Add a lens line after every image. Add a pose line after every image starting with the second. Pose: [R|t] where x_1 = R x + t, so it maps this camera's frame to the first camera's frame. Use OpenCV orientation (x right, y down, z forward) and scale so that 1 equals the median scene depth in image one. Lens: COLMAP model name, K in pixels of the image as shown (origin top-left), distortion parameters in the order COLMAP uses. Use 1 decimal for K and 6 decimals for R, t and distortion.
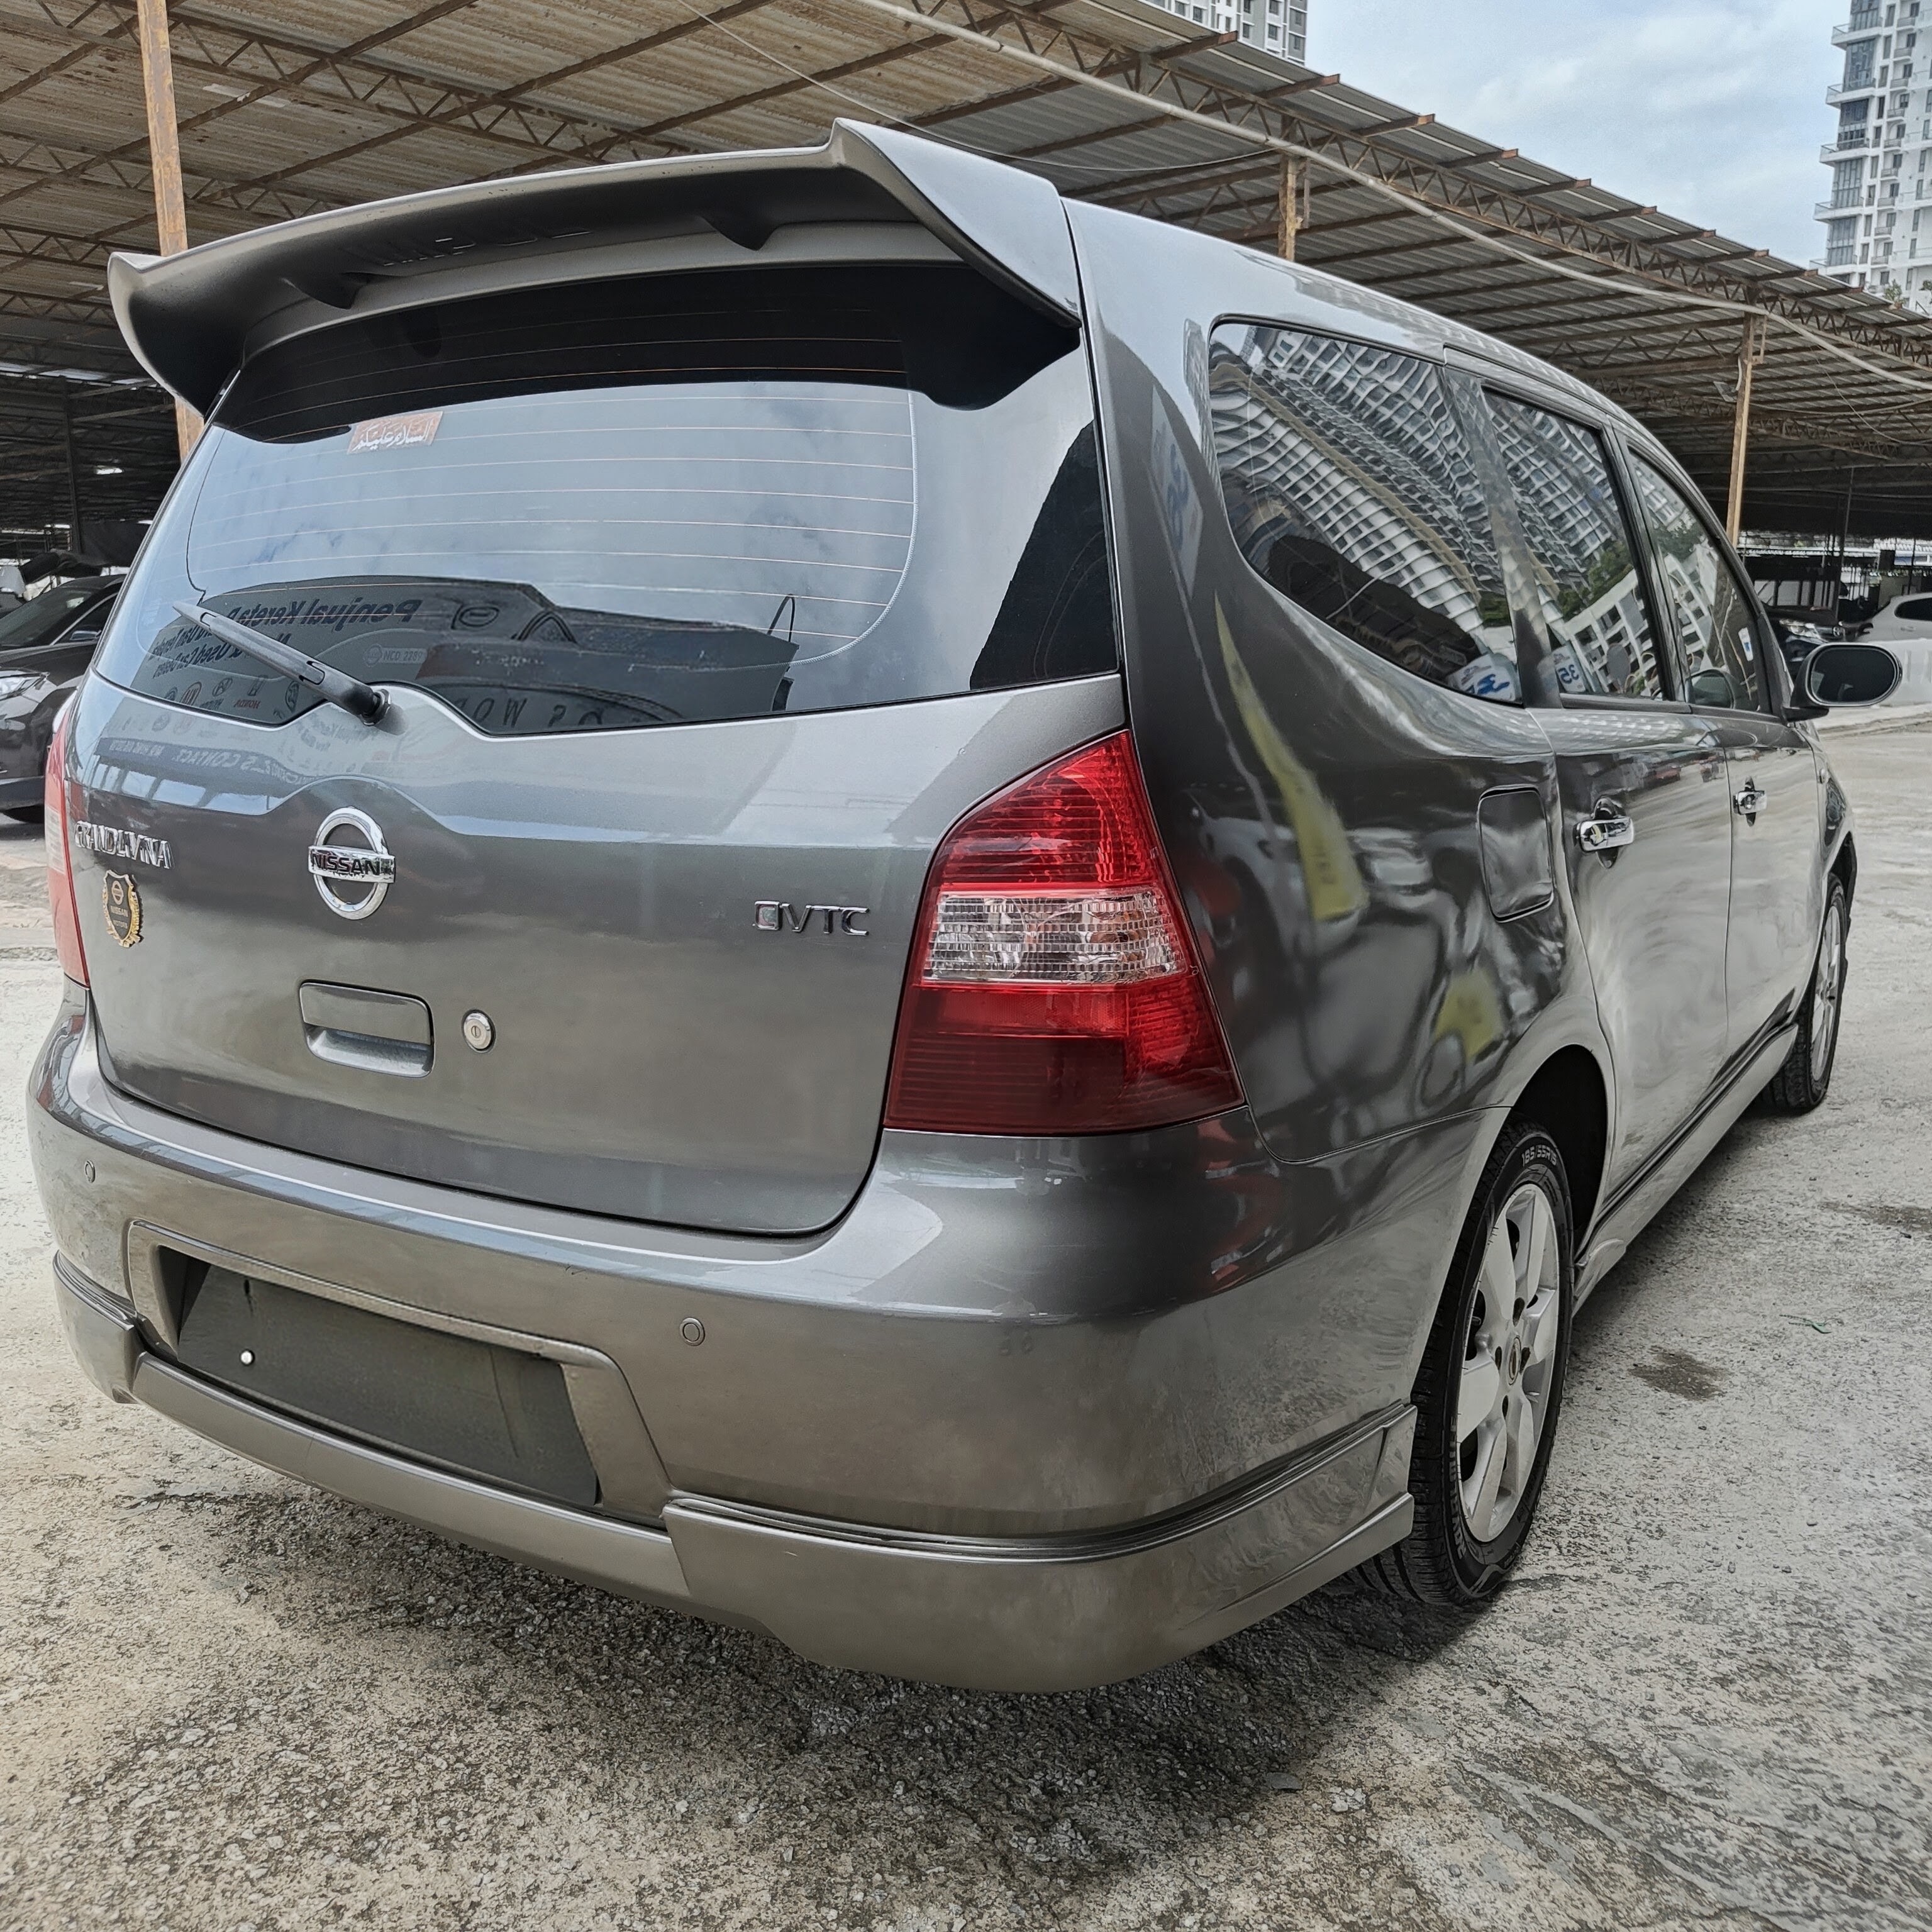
lens RADIAL K [[1824.8, 0, 997.6], [0, 1824.8, 965.4], [0, 0, 1]] dist [0.004453, 0.017137]
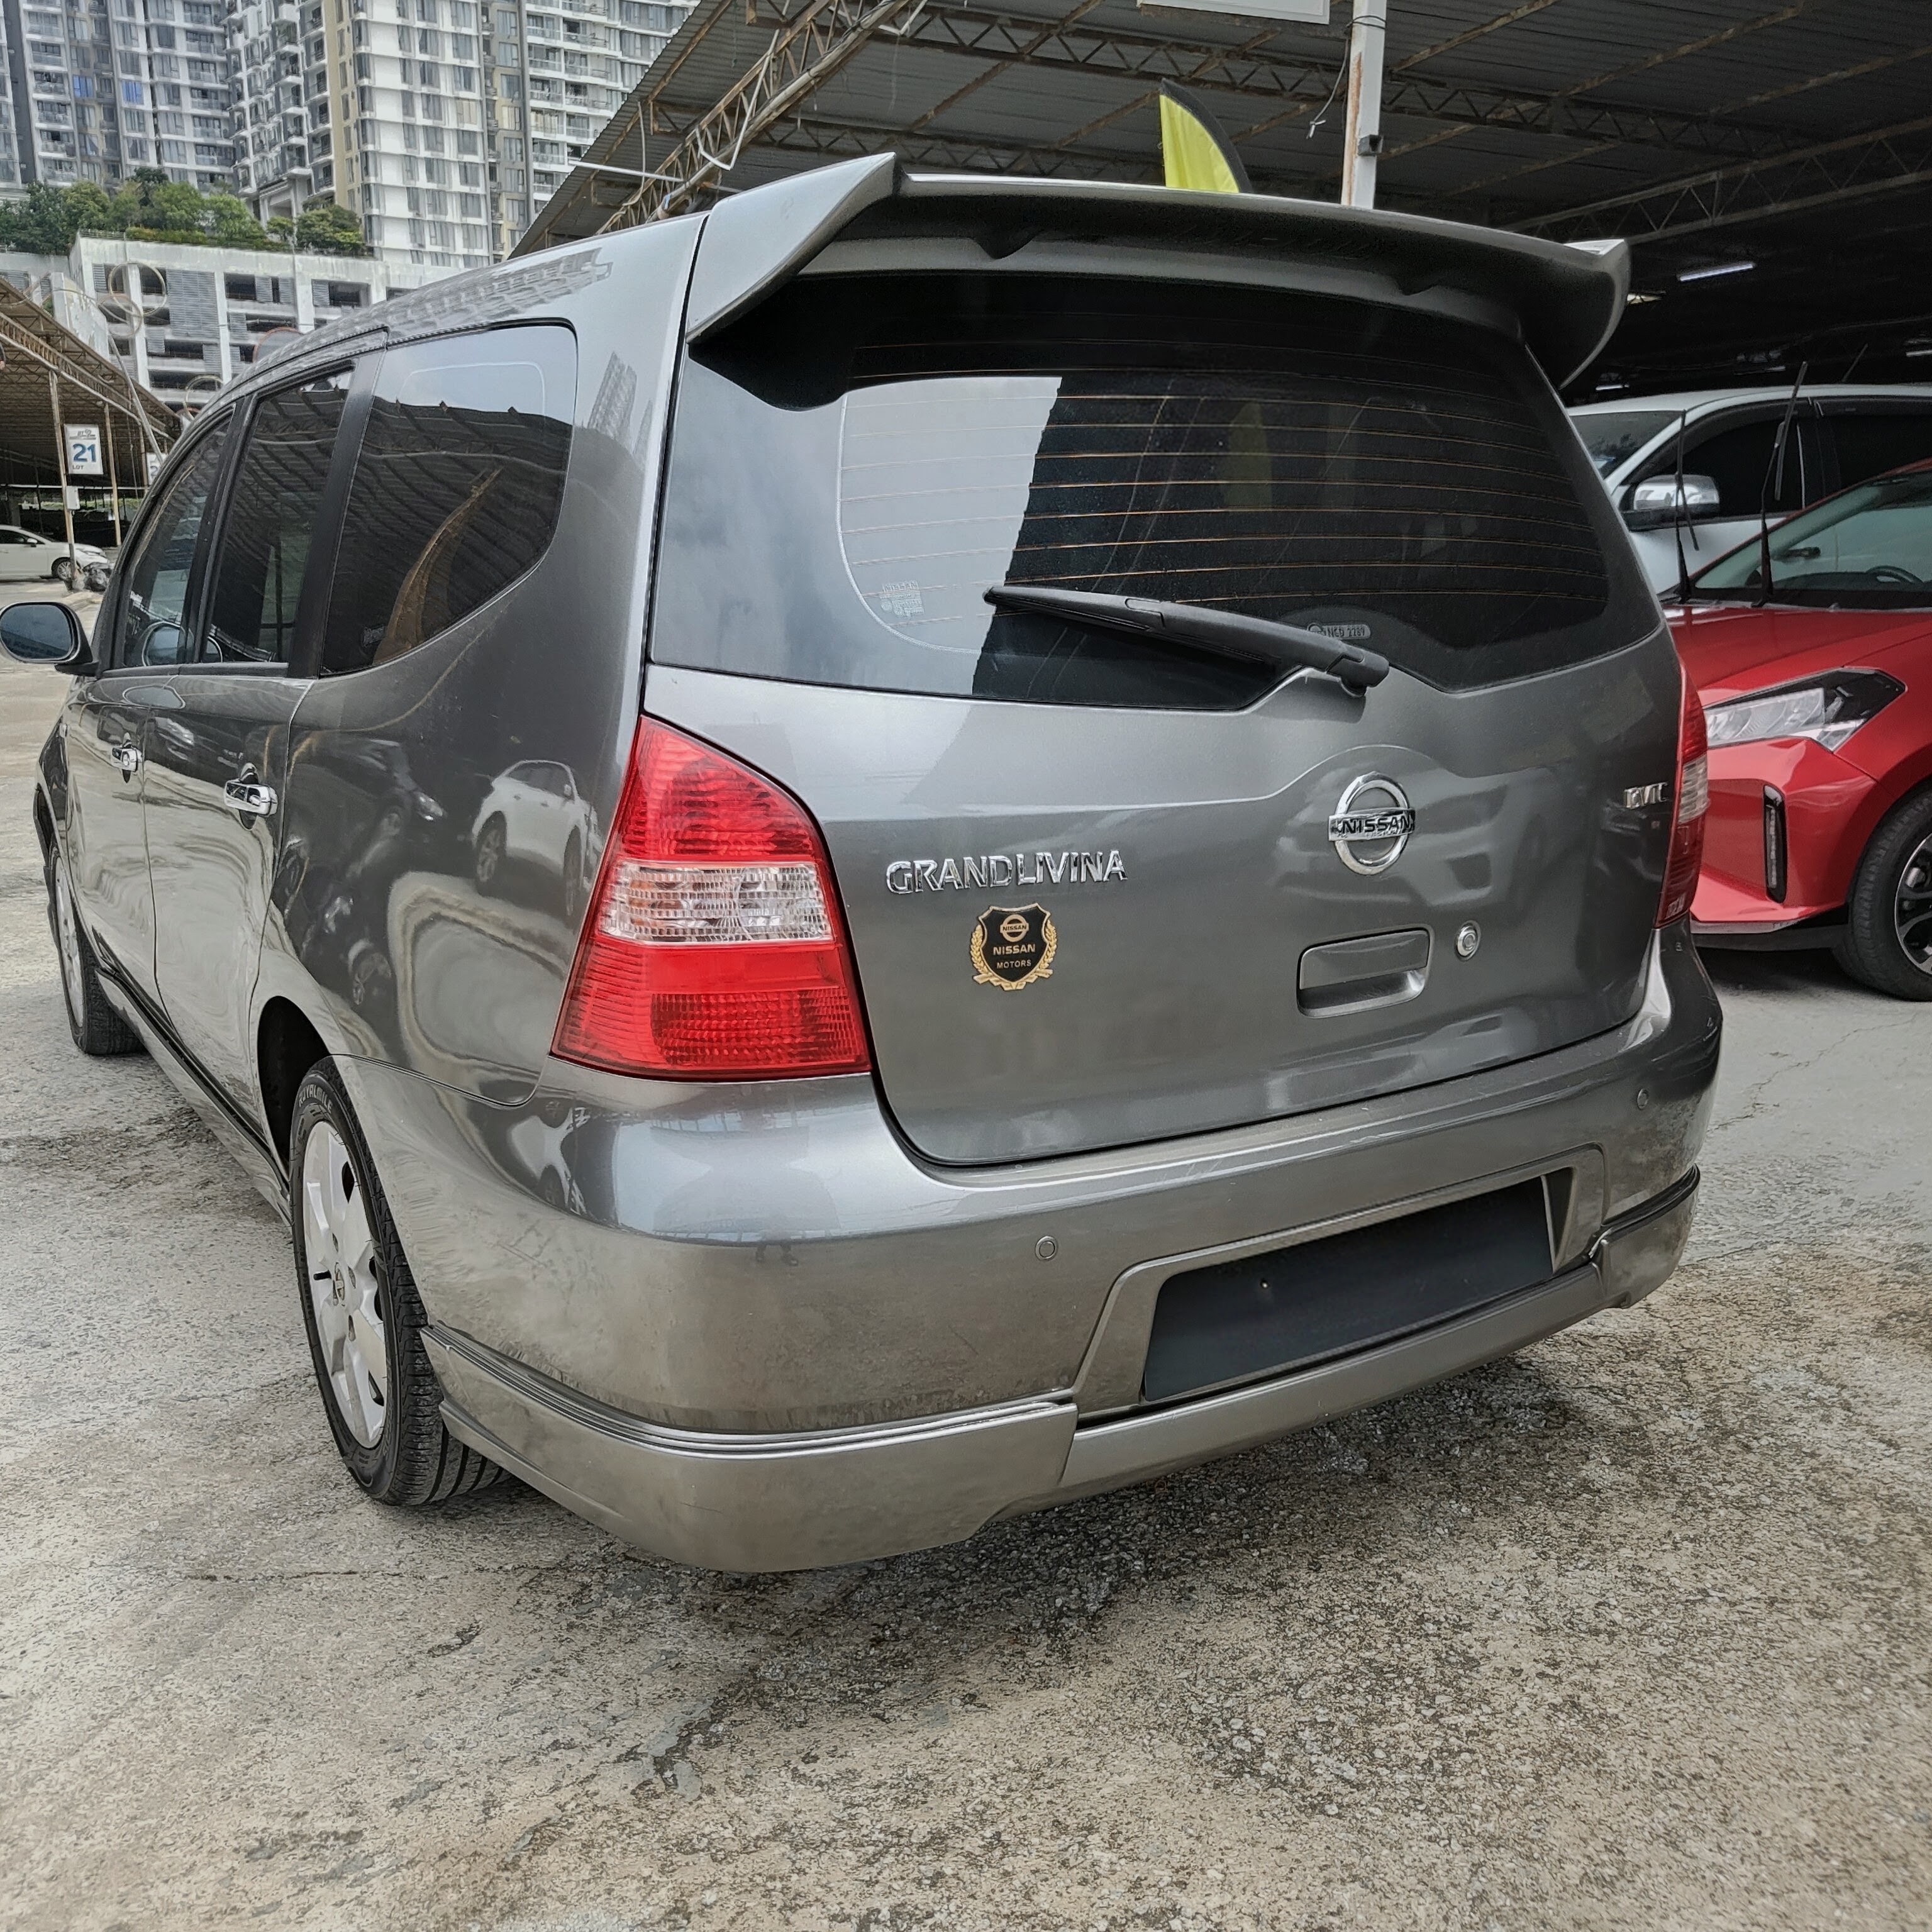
lens RADIAL K [[1824.8, 0, 997.6], [0, 1824.8, 965.4], [0, 0, 1]] dist [0.004453, 0.017137]
pose [[0.426516, -0.211794, 0.879334, -0.989405], [0.179410, 0.972691, 0.147258, -0.119779], [-0.886508, 0.094953, 0.452866, 0.492967]]
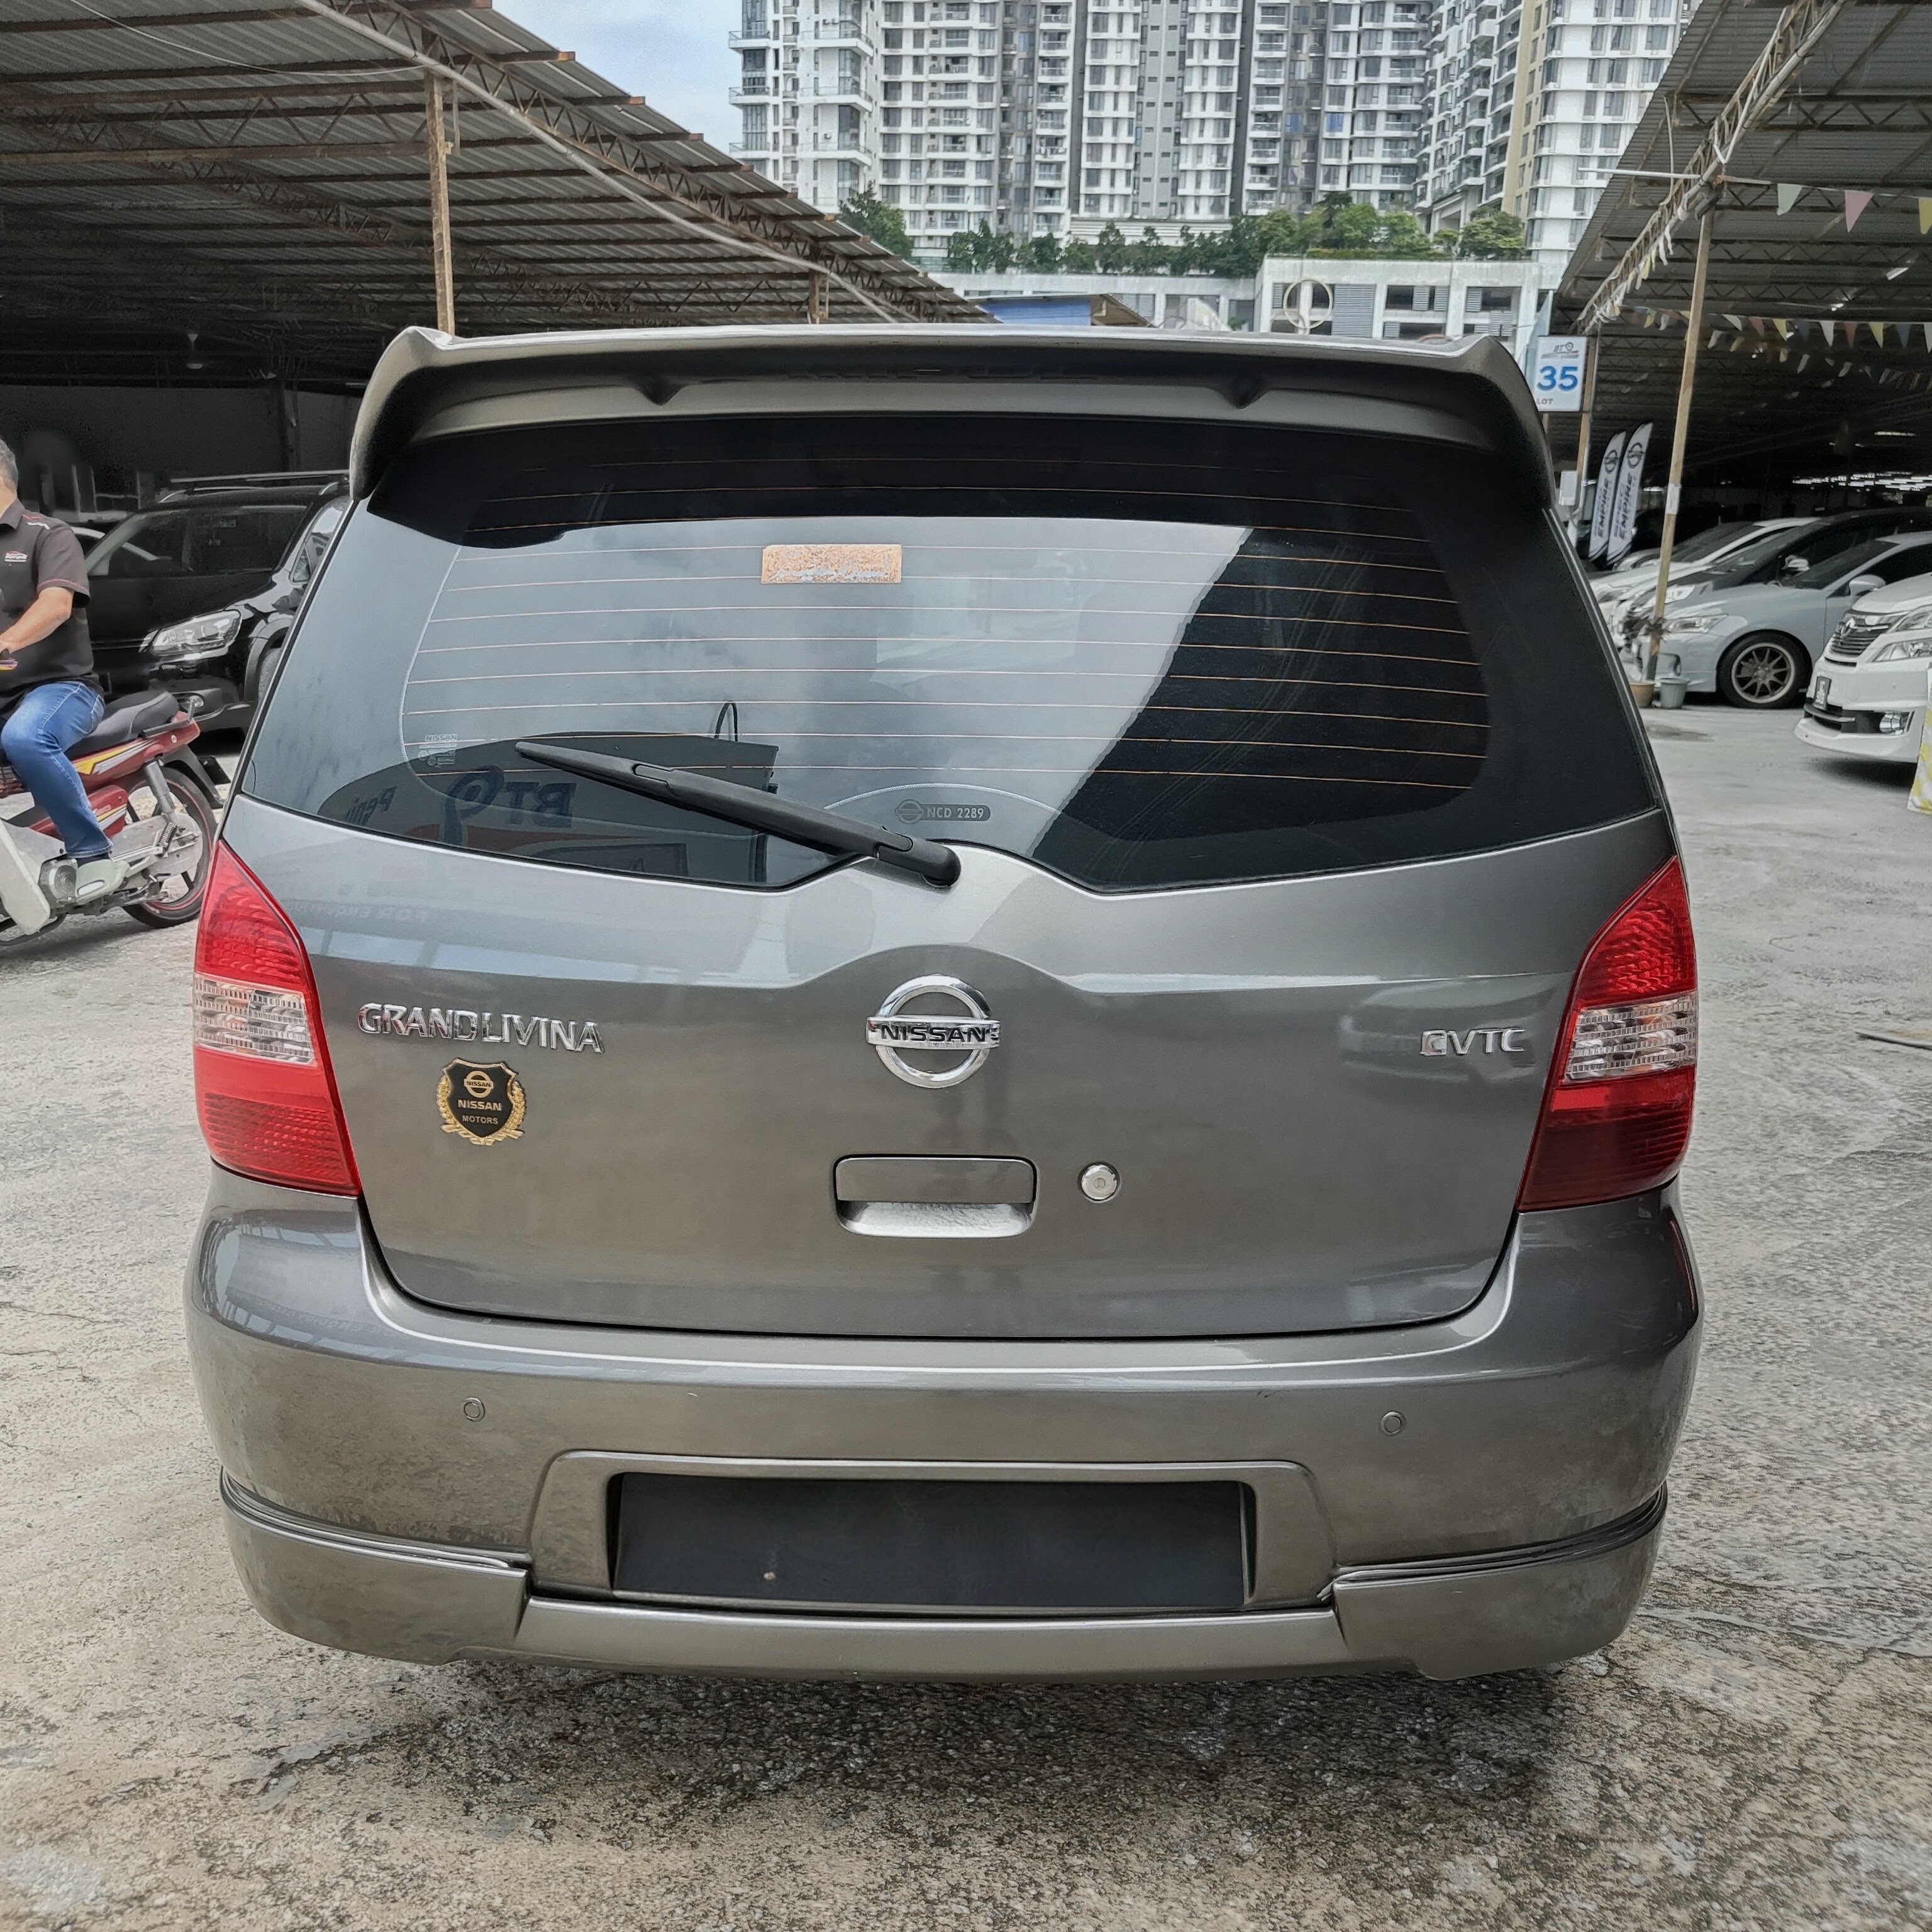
lens RADIAL K [[1824.8, 0, 997.6], [0, 1824.8, 965.4], [0, 0, 1]] dist [0.004453, 0.017137]
pose [[0.852634, -0.111216, 0.510535, -0.561029], [0.087199, 0.993669, 0.070835, -0.107254], [-0.515181, -0.015879, 0.856934, 0.112218]]
